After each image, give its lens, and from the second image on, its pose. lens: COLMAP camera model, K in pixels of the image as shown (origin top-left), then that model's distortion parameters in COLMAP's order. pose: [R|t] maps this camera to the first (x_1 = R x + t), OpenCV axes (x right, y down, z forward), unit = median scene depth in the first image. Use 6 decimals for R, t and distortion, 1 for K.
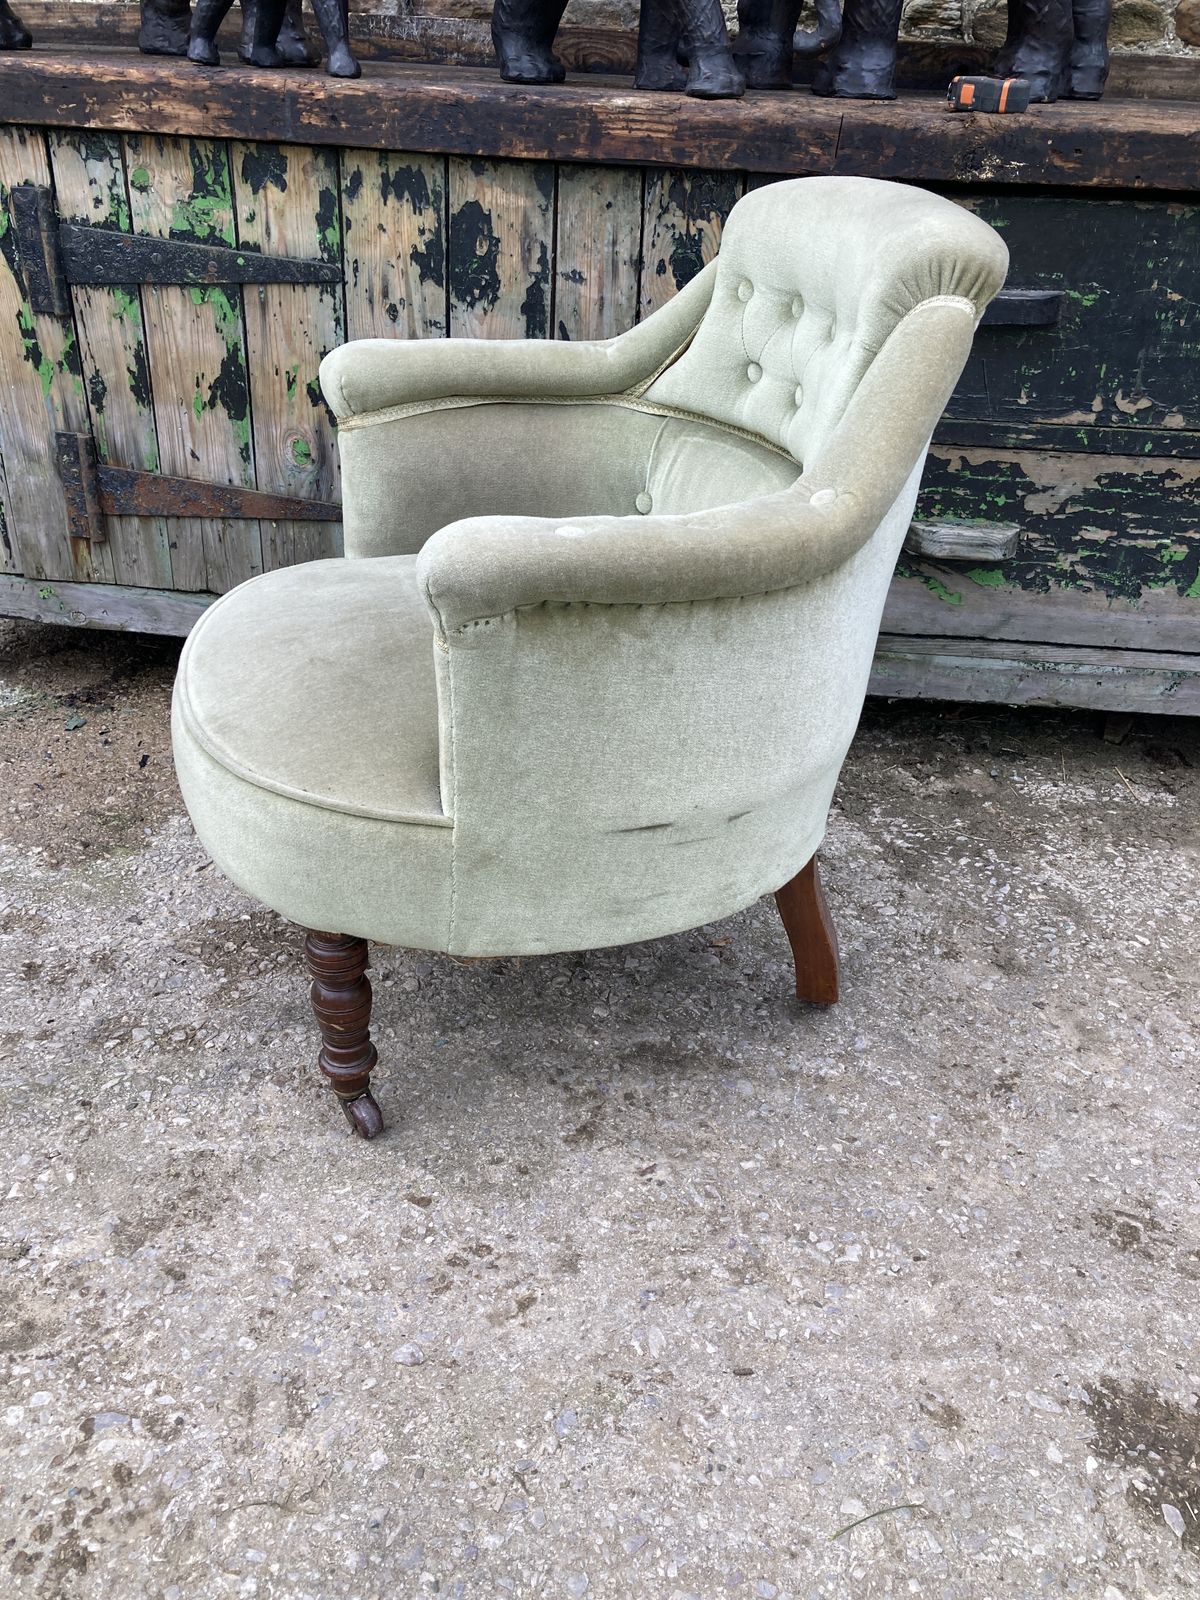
lens RADIAL K [[1269.1, 0, 609.1], [0, 1269.1, 807.9], [0, 0, 1]] dist [-0.002279, 0.020698]
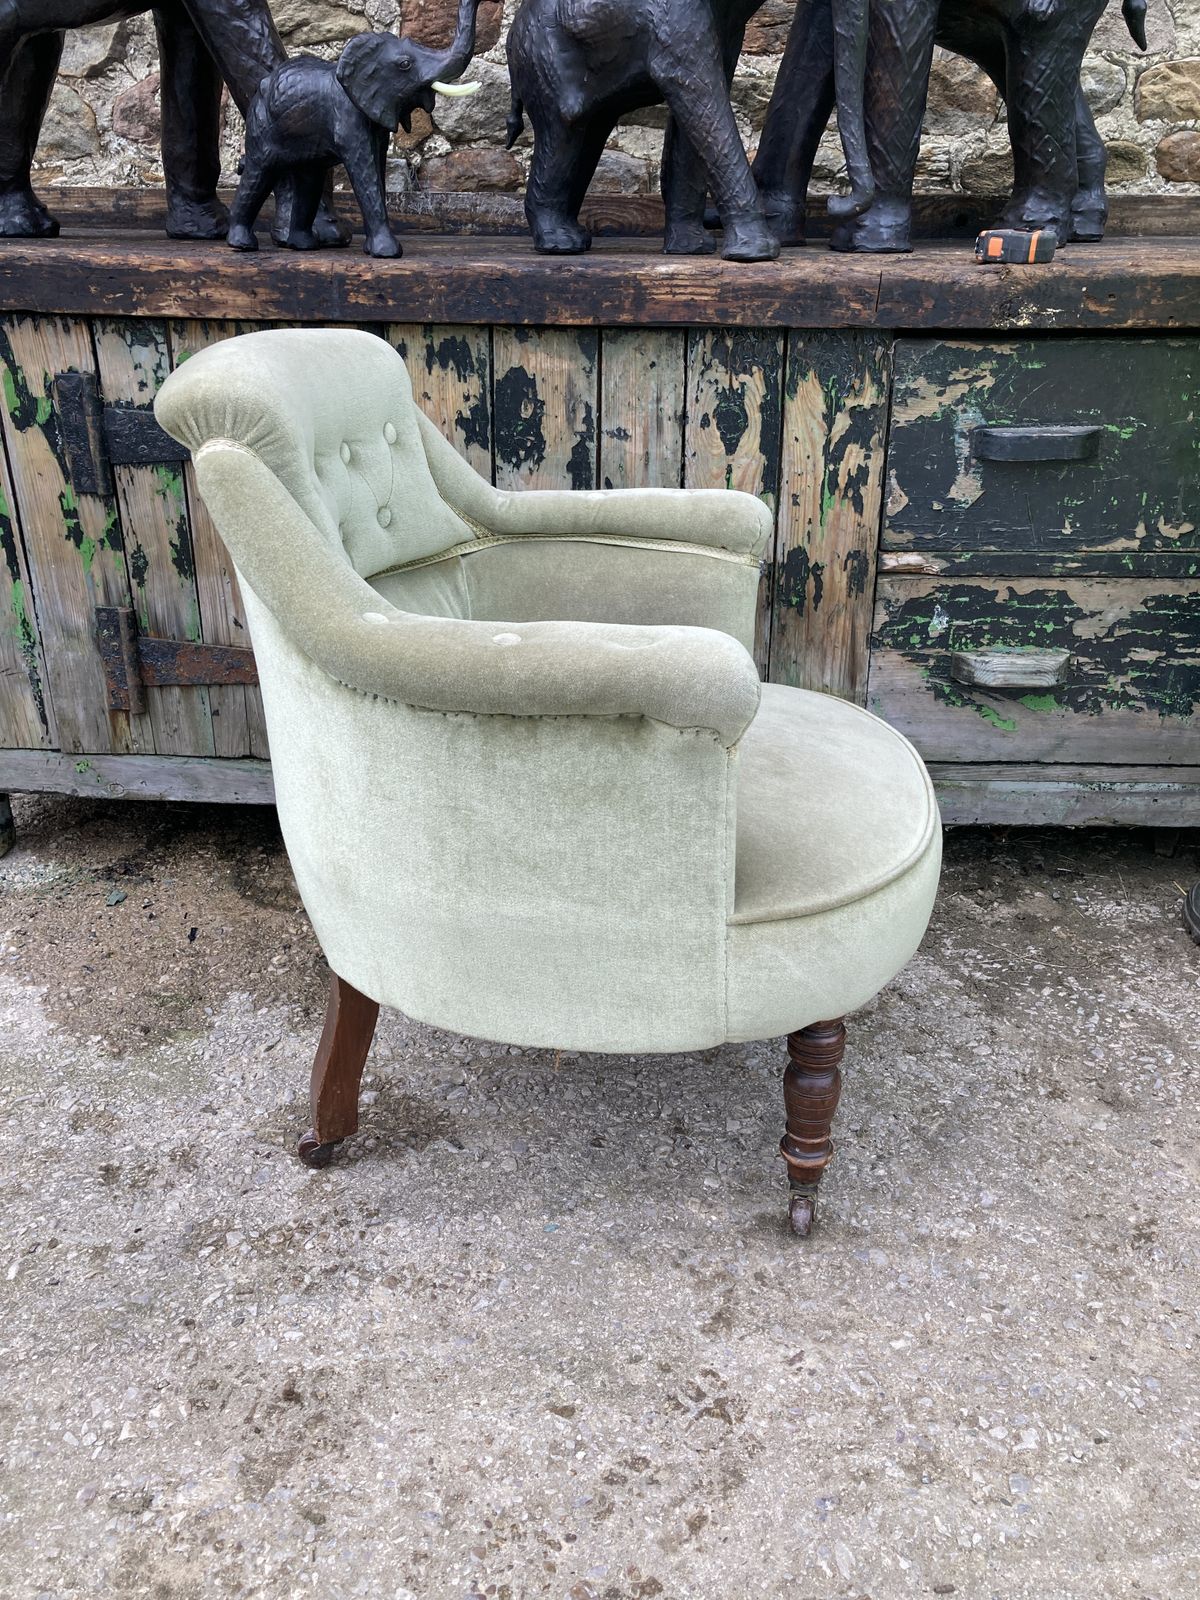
lens RADIAL K [[1269.1, 0, 597.4], [0, 1269.1, 805.4], [0, 0, 1]] dist [-0.002279, 0.020698]
pose [[0.998029, -0.055707, 0.028907, -0.100020], [0.058011, 0.994589, -0.086177, -0.041853], [-0.023950, 0.087684, 0.995860, 0.021512]]
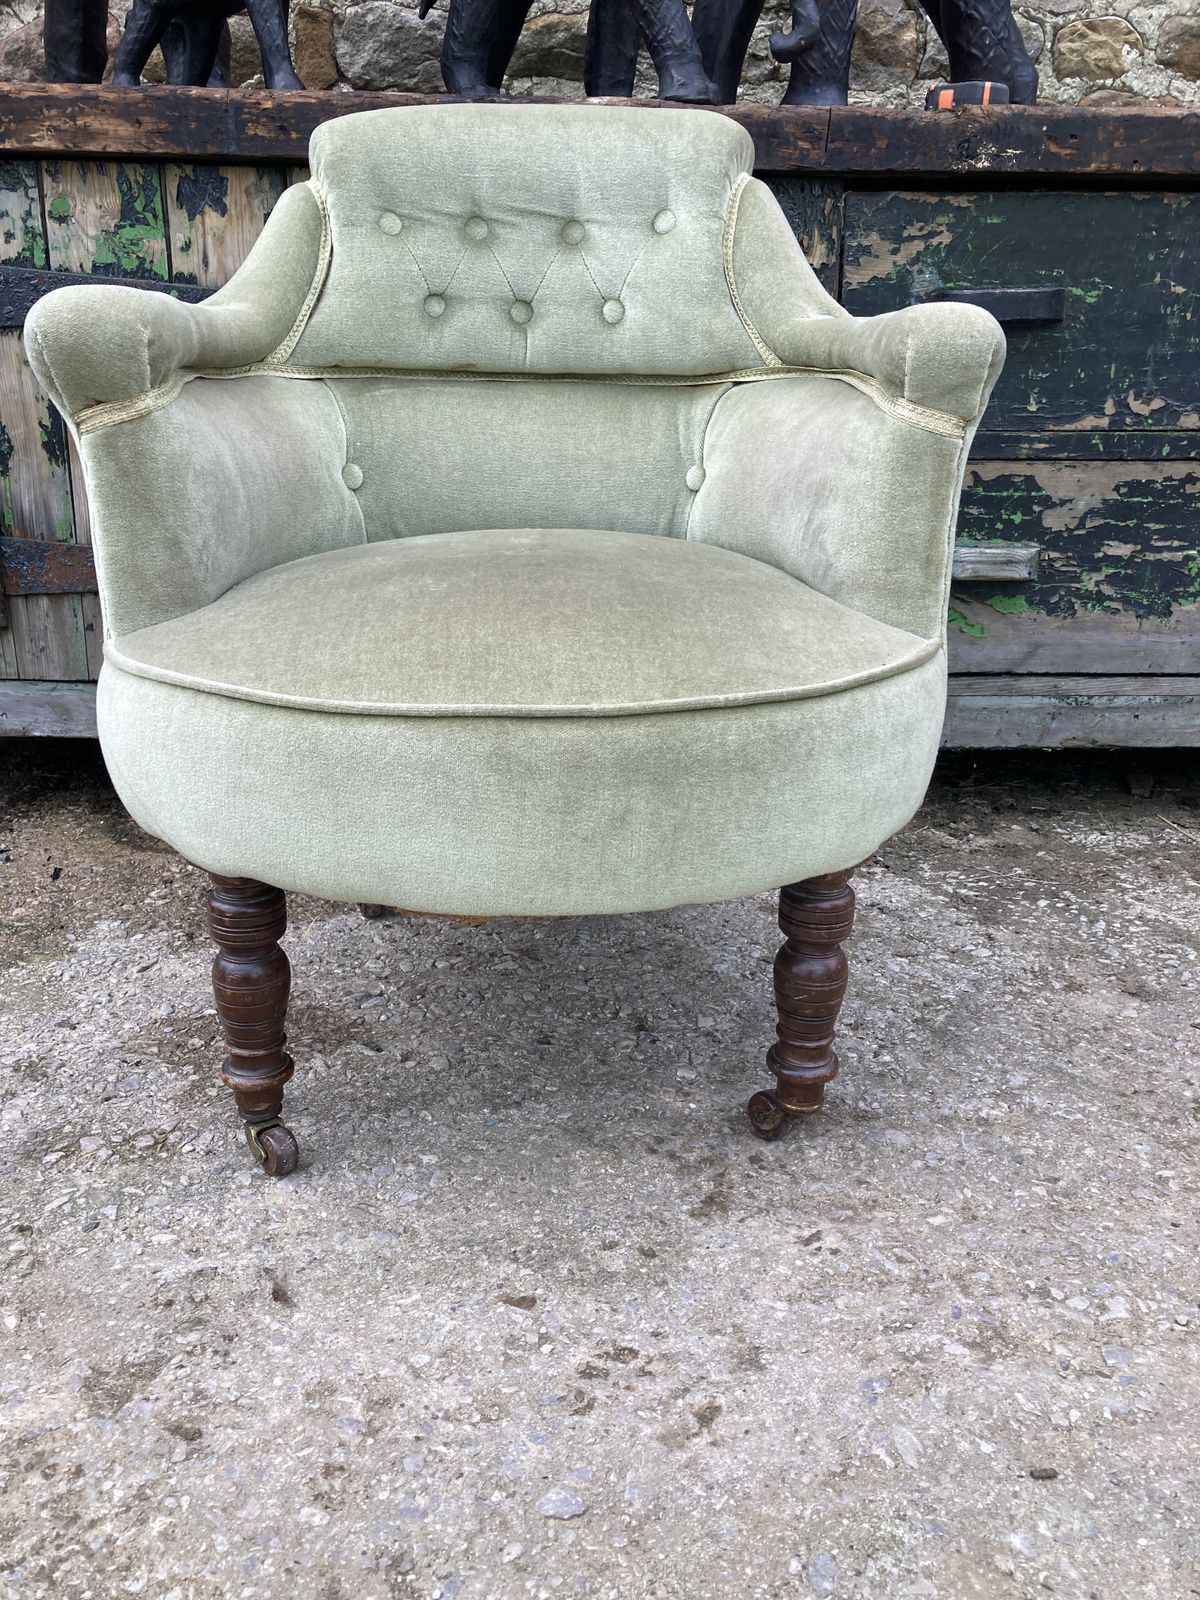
lens RADIAL K [[1269.1, 0, 582.3], [0, 1269.1, 824.6], [0, 0, 1]] dist [-0.002279, 0.020698]
pose [[0.992620, -0.065847, 0.101834, -0.134835], [0.084517, 0.977839, -0.191540, 0.148471], [-0.086965, 0.198733, 0.976188, 0.194577]]
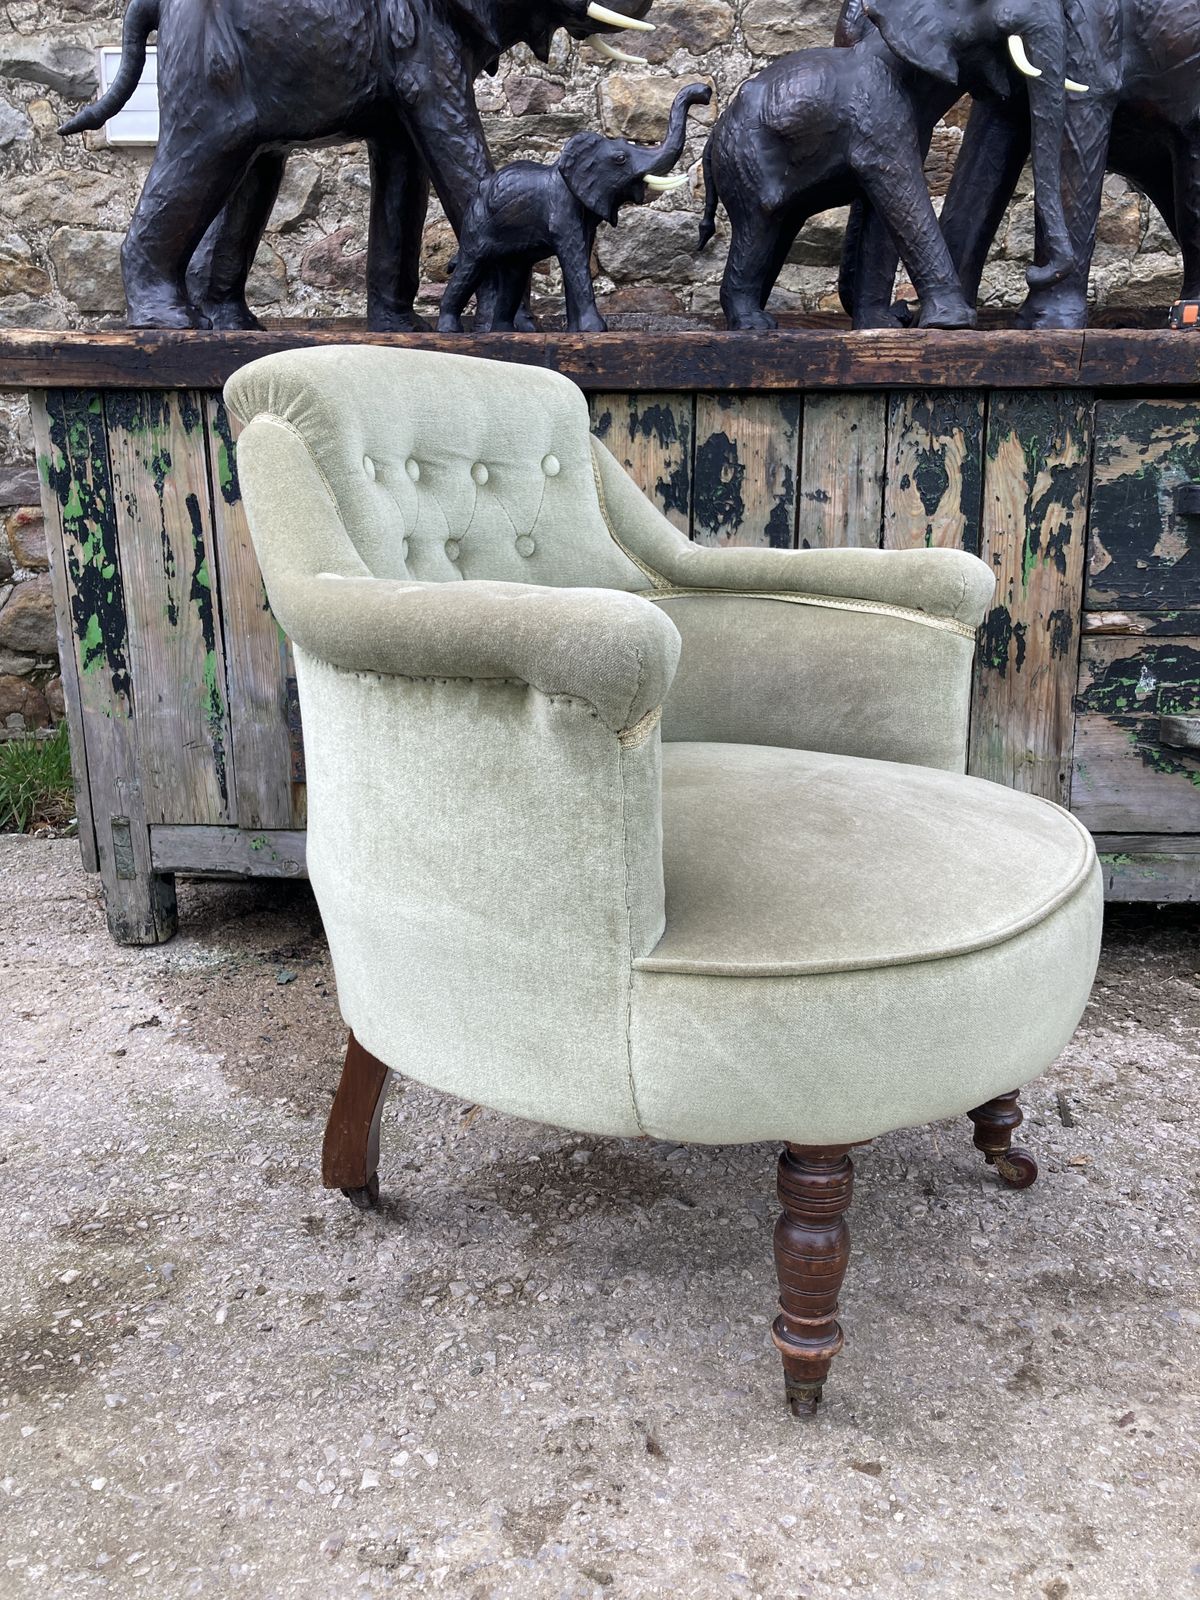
lens RADIAL K [[1269.1, 0, 608.4], [0, 1269.1, 798.4], [0, 0, 1]] dist [-0.002279, 0.020698]
pose [[0.998690, -0.051085, 0.002815, -0.233738], [0.050040, 0.963813, -0.261841, 0.081635], [0.010663, 0.261639, 0.965107, 0.085546]]
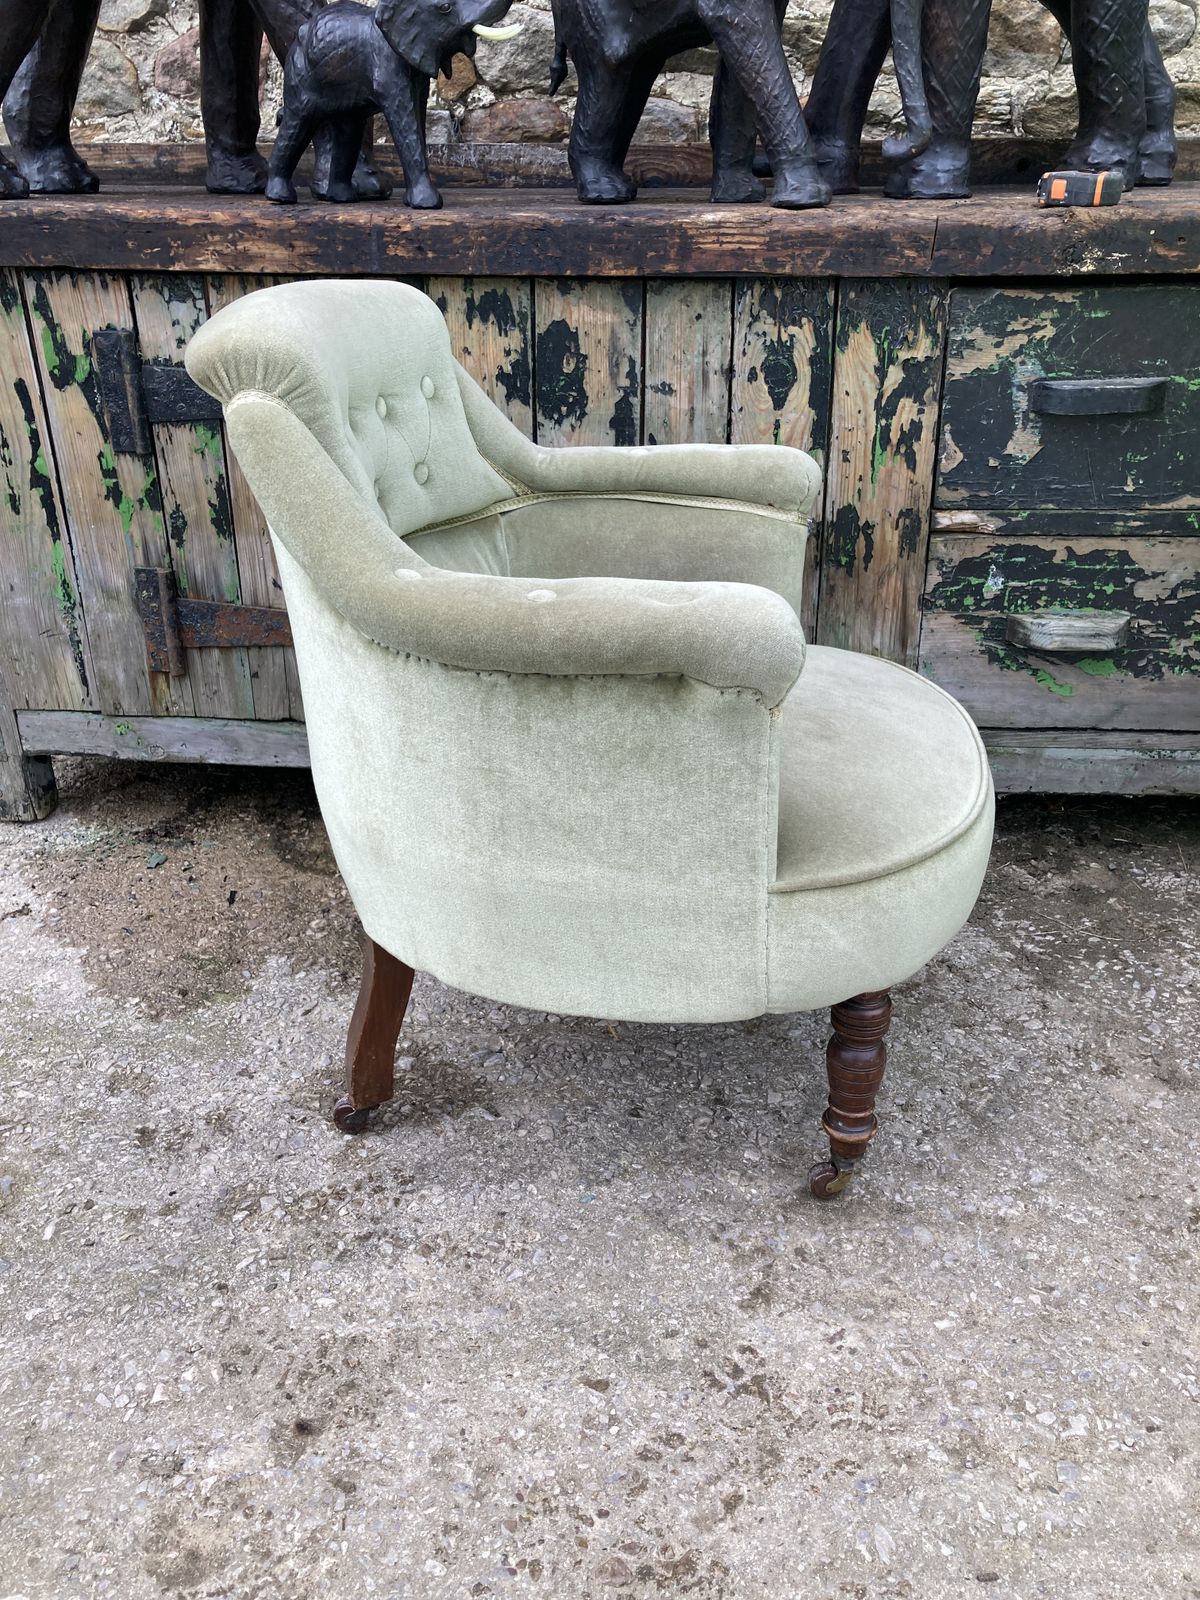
lens RADIAL K [[1269.1, 0, 596.6], [0, 1269.1, 800.6], [0, 0, 1]] dist [-0.002279, 0.020698]
pose [[0.998714, -0.049710, -0.010000, -0.094606], [0.048921, 0.996500, -0.067776, -0.039656], [0.013335, 0.067200, 0.997650, 0.042544]]
